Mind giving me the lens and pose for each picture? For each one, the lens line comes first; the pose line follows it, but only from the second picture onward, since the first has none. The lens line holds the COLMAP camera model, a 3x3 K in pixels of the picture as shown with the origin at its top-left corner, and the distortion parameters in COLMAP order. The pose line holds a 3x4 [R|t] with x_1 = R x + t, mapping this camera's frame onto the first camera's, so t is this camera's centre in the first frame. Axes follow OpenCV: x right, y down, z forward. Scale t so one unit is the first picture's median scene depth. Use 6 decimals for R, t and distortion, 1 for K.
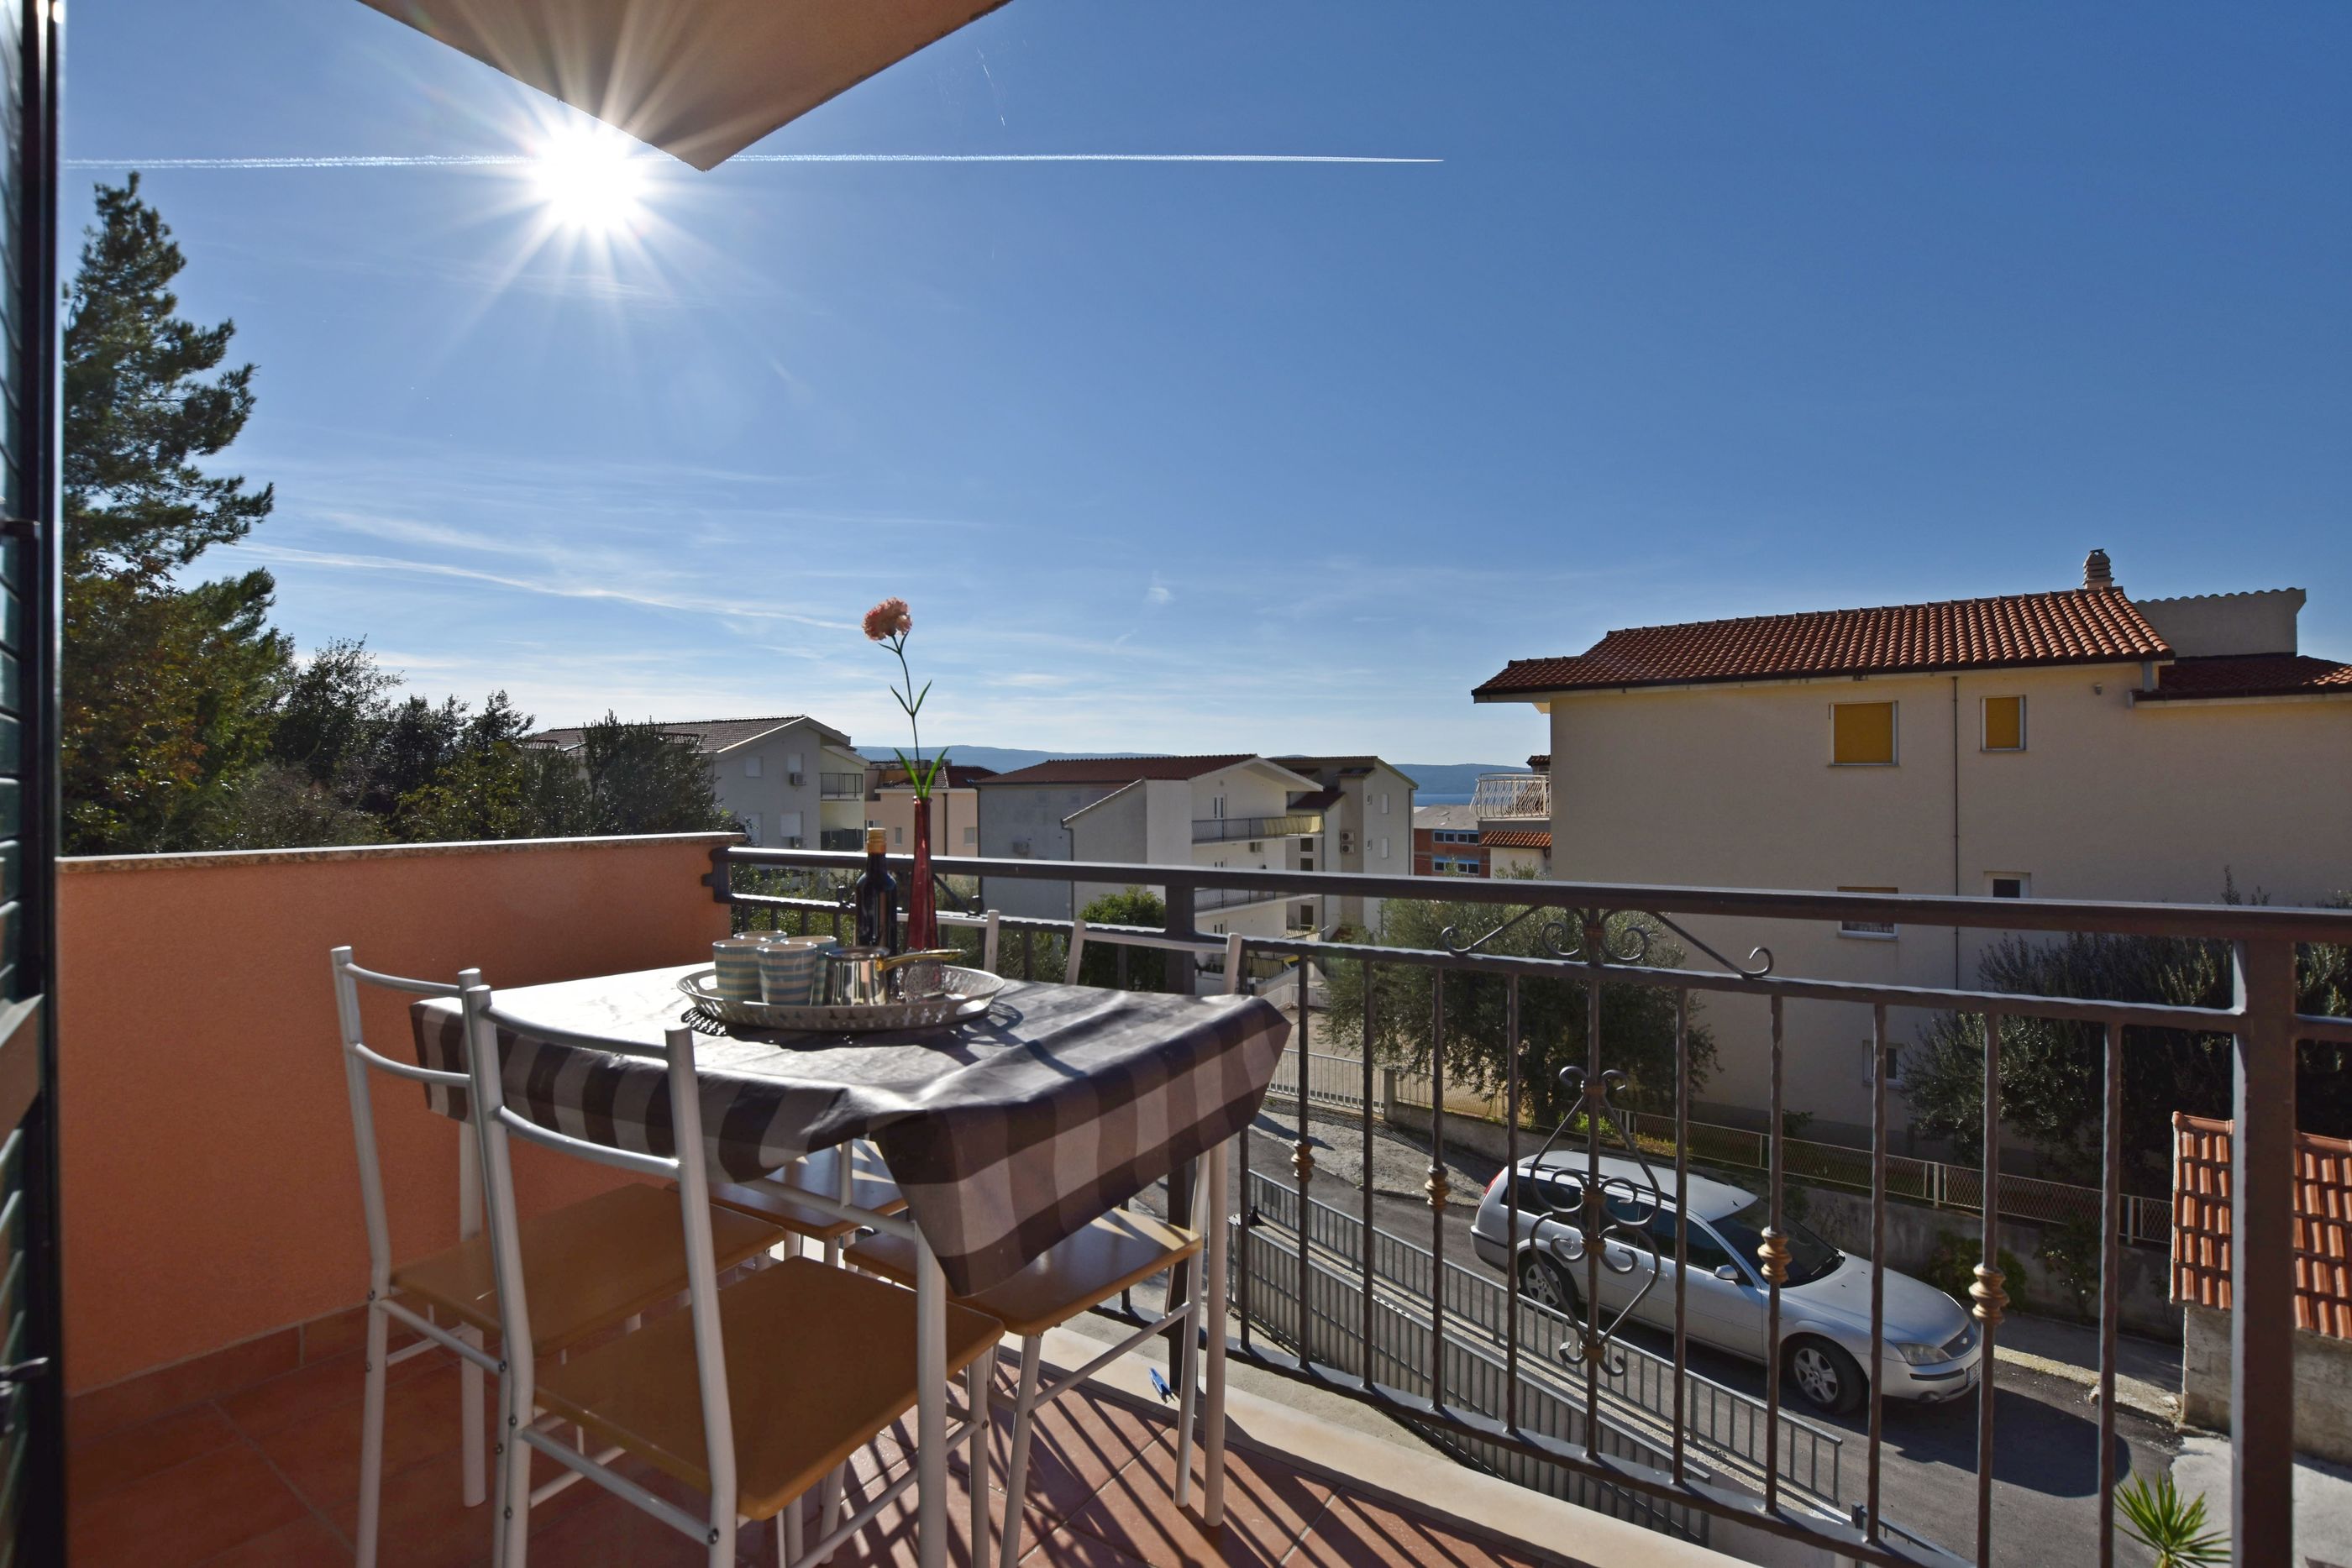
lens RADIAL K [[1107.3, 0, 1169.3], [0, 1107.3, 816.7], [0, 0, 1]] dist [-0.025472, -0.000775]
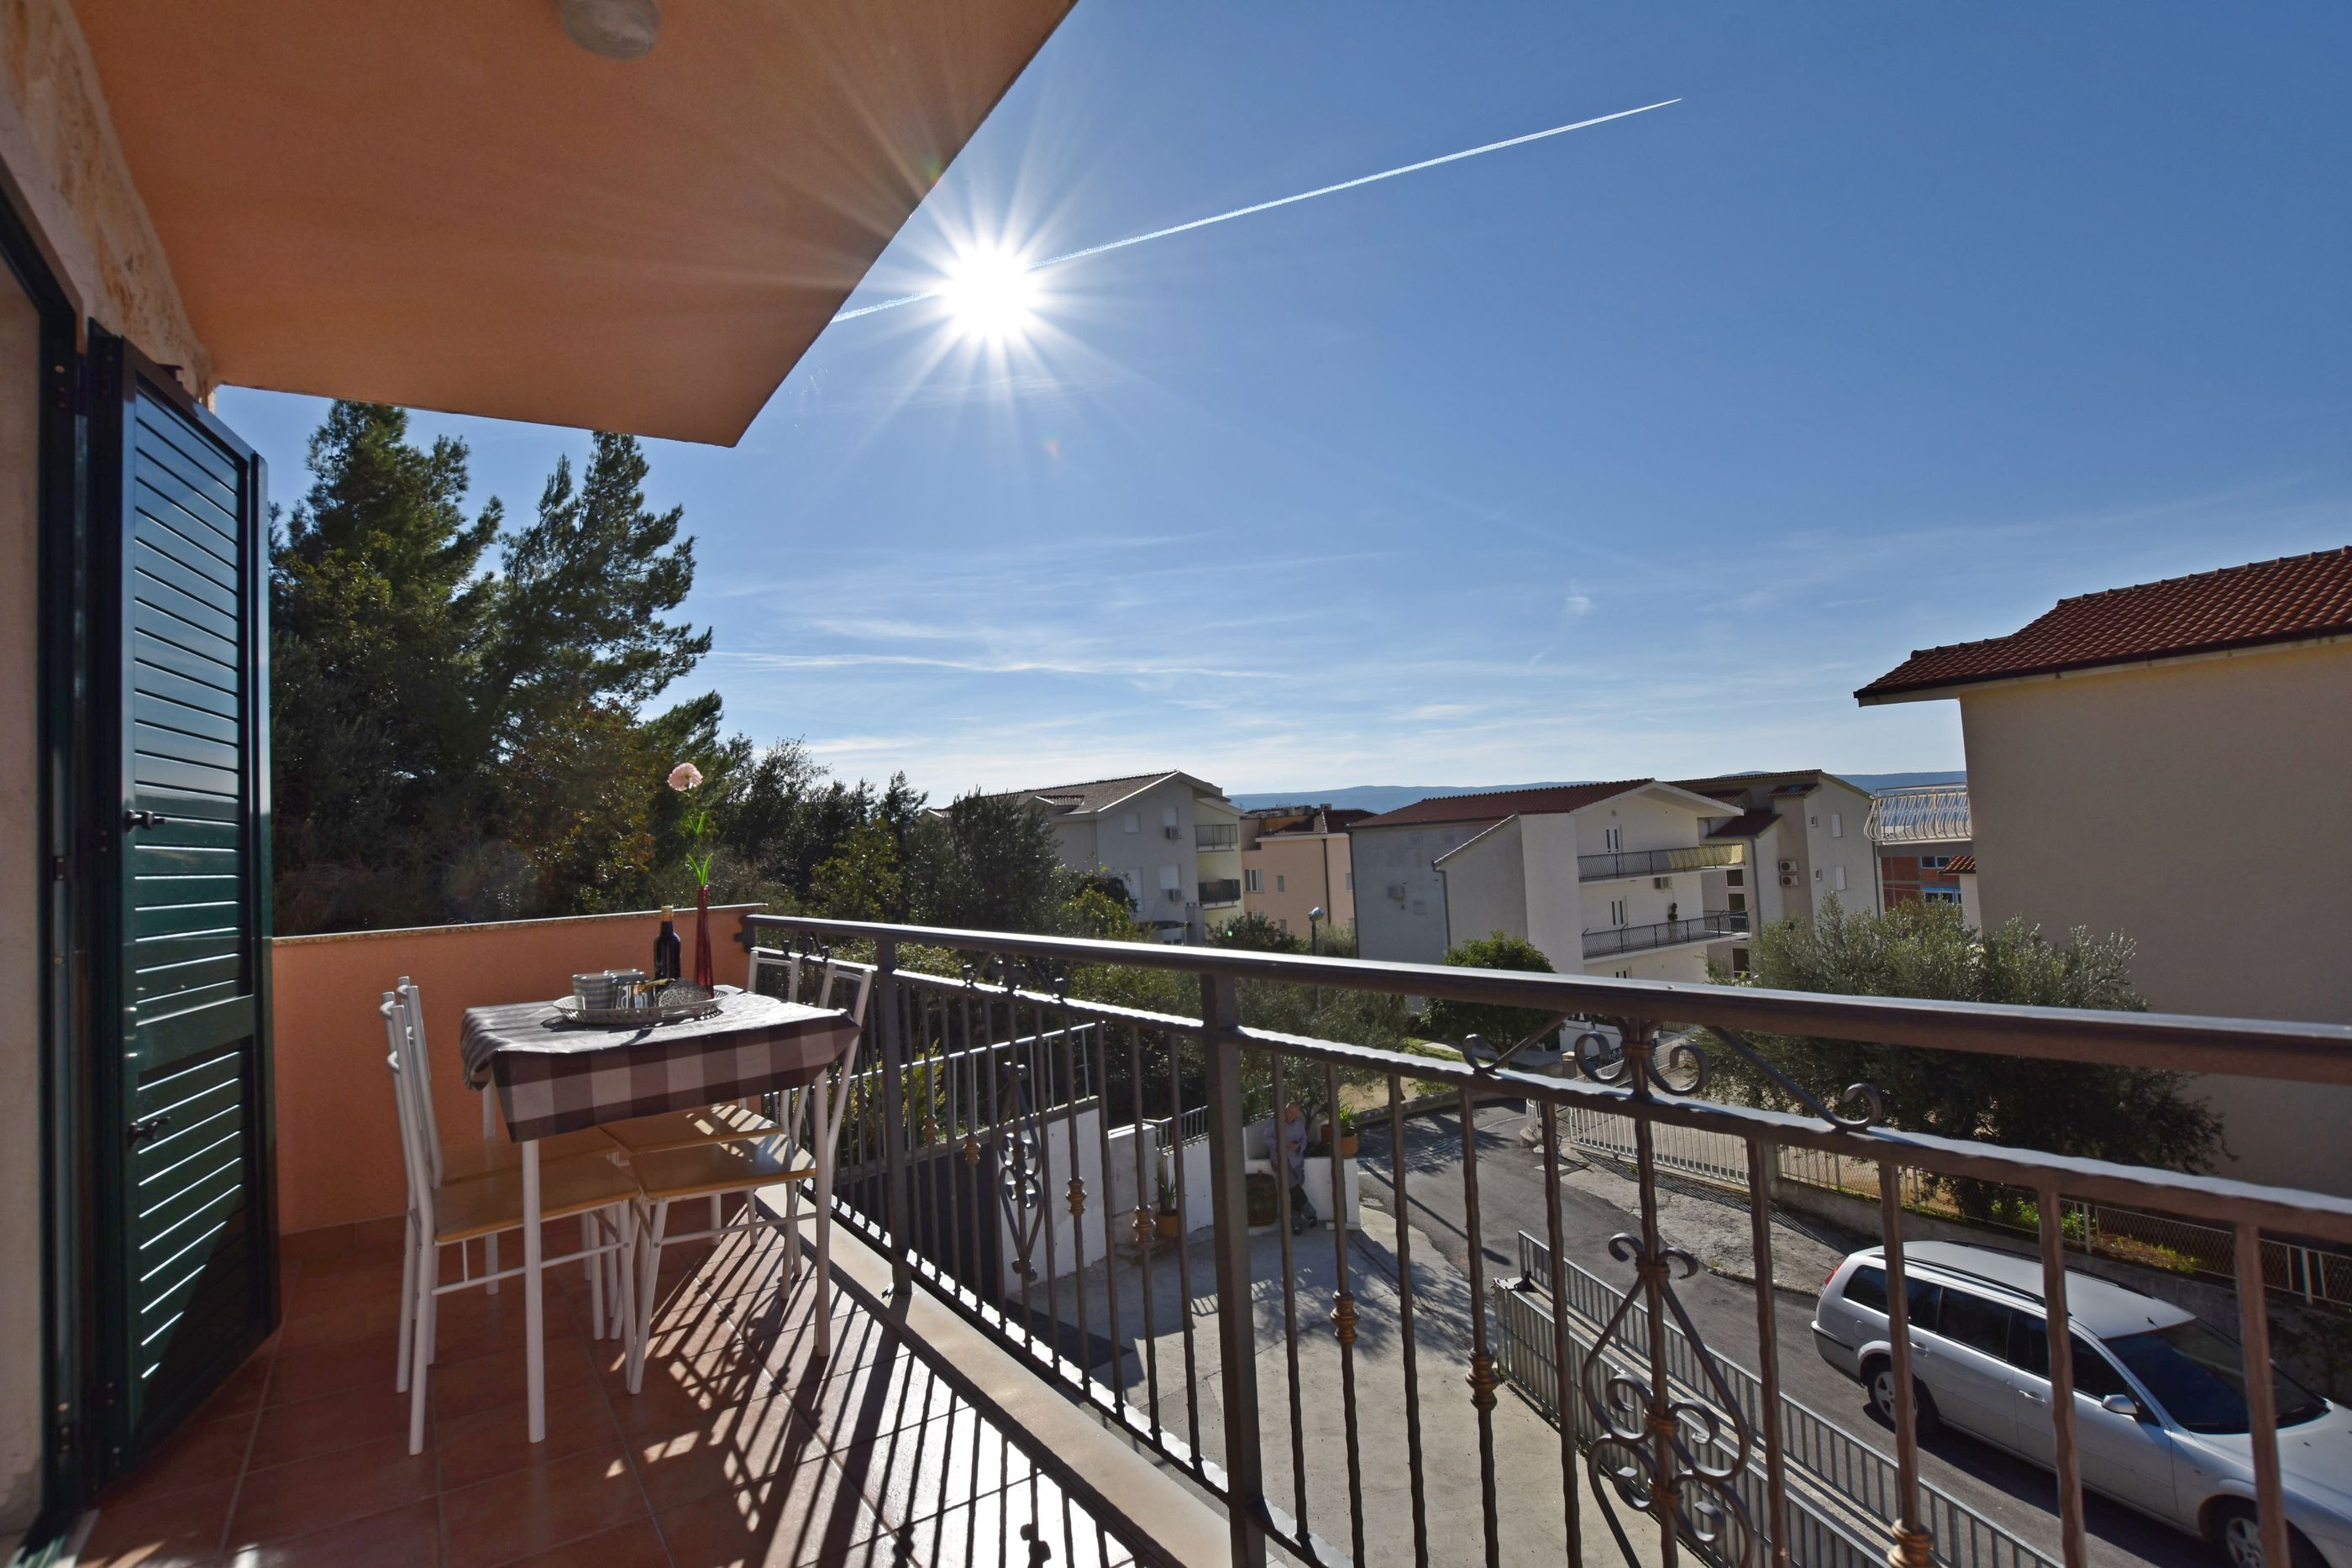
lens RADIAL K [[1202.5, 0, 1176.0], [0, 1202.5, 784.0], [0, 0, 1]] dist [-0.024620, 0.002651]
pose [[0.919794, -0.065805, -0.386845, 0.105409], [0.042134, 0.996701, -0.069367, -0.001493], [0.390134, 0.047504, 0.919532, -0.034079]]
